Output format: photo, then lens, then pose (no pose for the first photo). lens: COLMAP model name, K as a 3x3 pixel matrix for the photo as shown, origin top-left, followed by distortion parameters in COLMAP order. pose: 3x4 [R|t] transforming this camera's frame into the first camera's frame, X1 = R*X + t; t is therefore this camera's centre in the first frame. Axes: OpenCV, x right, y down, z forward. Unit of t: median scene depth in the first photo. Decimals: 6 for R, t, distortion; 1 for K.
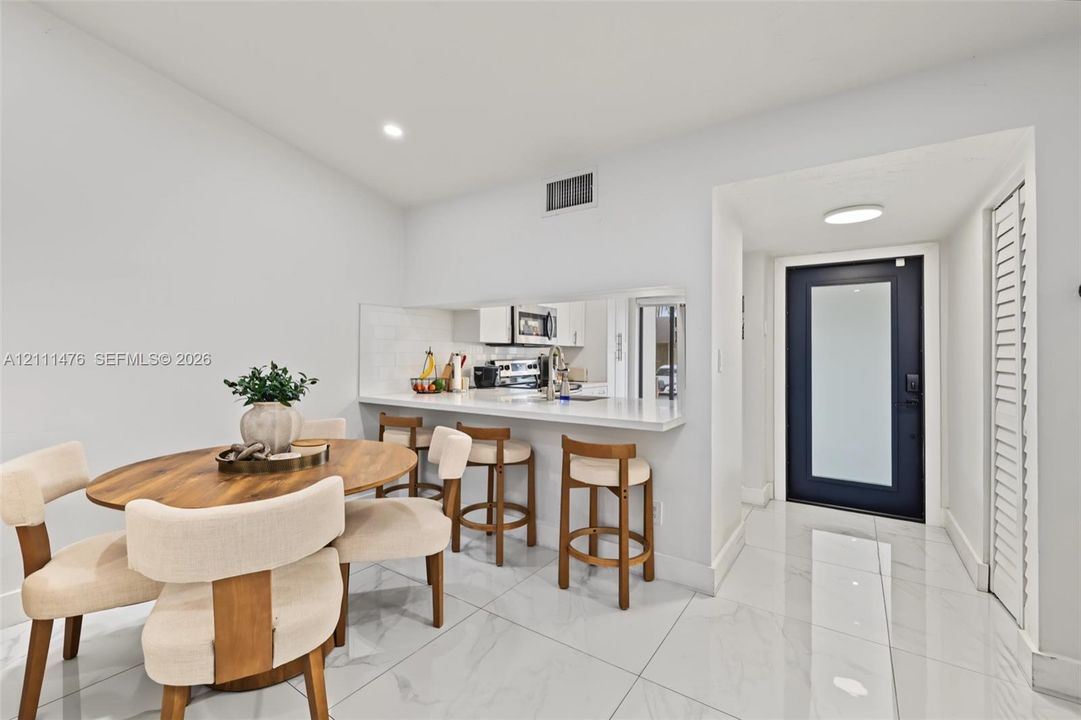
lens RADIAL K [[462.8, 0, 540.2], [0, 462.8, 357.6], [0, 0, 1]] dist [-0.002326, 0.001383]
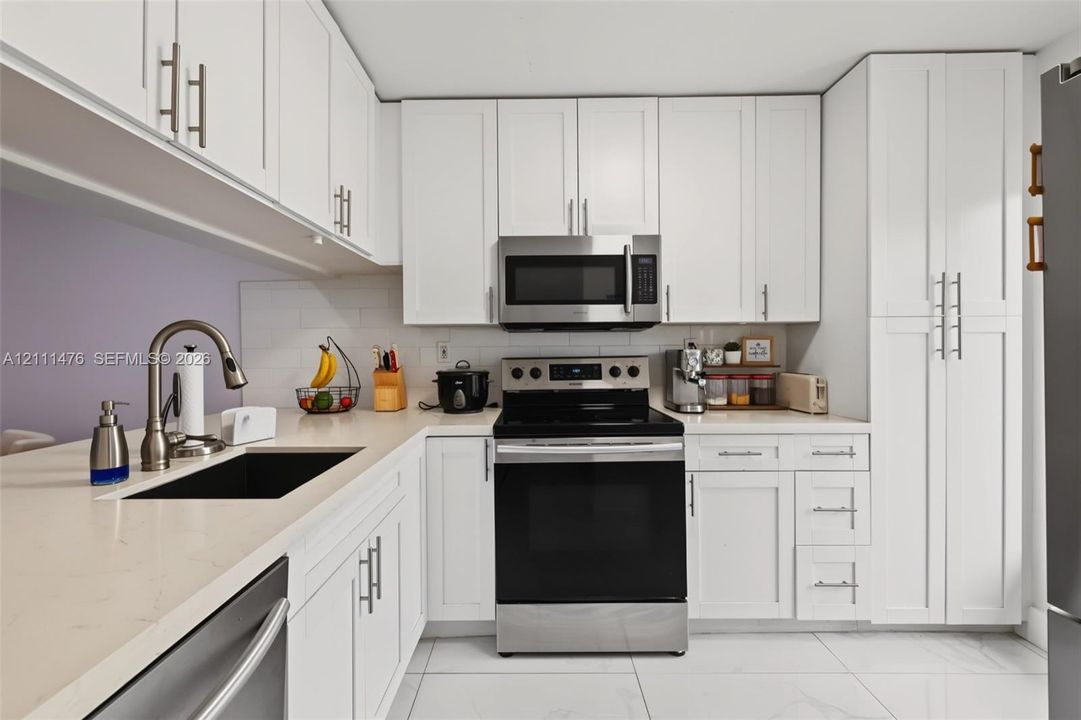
lens RADIAL K [[462.8, 0, 538.3], [0, 462.8, 351.8], [0, 0, 1]] dist [-0.002326, 0.001383]
pose [[0.560158, -0.005871, -0.828365, 0.337609], [0.010693, 0.999943, 0.000144, -0.001516], [0.828317, -0.008938, 0.560188, 0.713824]]
